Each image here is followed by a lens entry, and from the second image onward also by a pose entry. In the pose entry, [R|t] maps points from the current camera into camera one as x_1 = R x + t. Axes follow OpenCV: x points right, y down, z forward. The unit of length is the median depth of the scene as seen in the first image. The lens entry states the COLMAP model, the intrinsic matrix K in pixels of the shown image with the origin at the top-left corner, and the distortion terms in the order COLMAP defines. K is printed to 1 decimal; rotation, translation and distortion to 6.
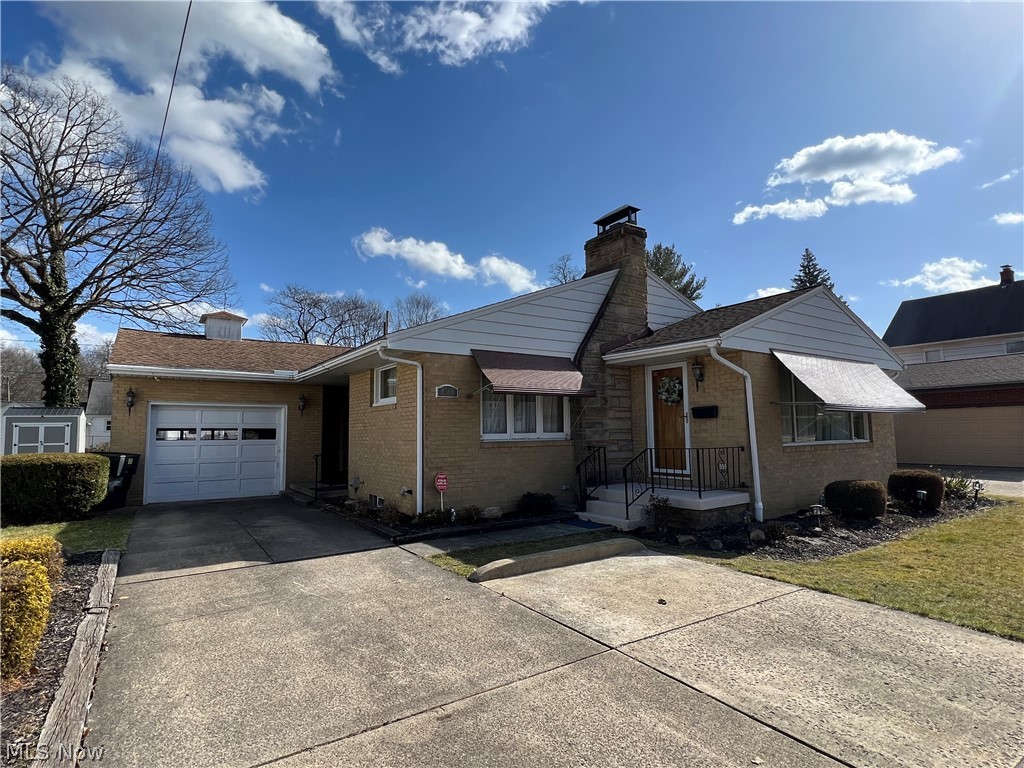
lens RADIAL K [[536.1, 0, 511.7], [0, 536.1, 382.9], [0, 0, 1]] dist [-0.002656, 0.000171]
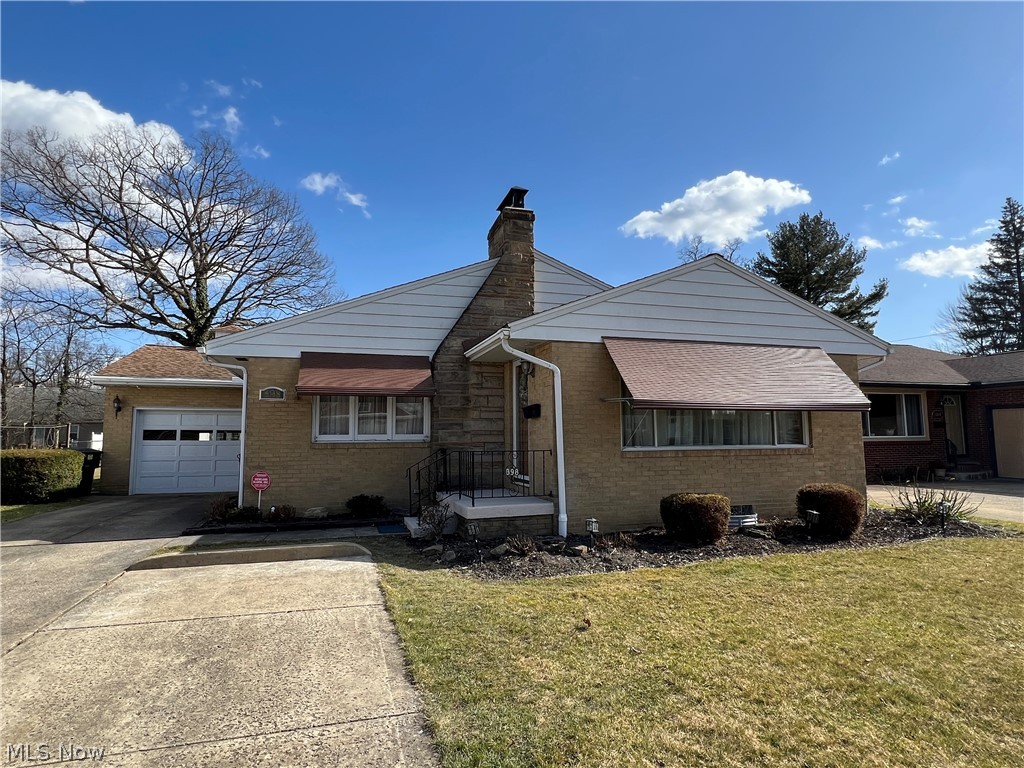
lens RADIAL K [[566.4, 0, 512.2], [0, 566.4, 383.7], [0, 0, 1]] dist [0.000050, -0.002697]
pose [[0.953936, -0.023328, -0.299100, 0.554407], [0.023031, 0.999725, -0.004520, 0.010437], [0.299123, -0.002577, 0.954211, 0.079268]]
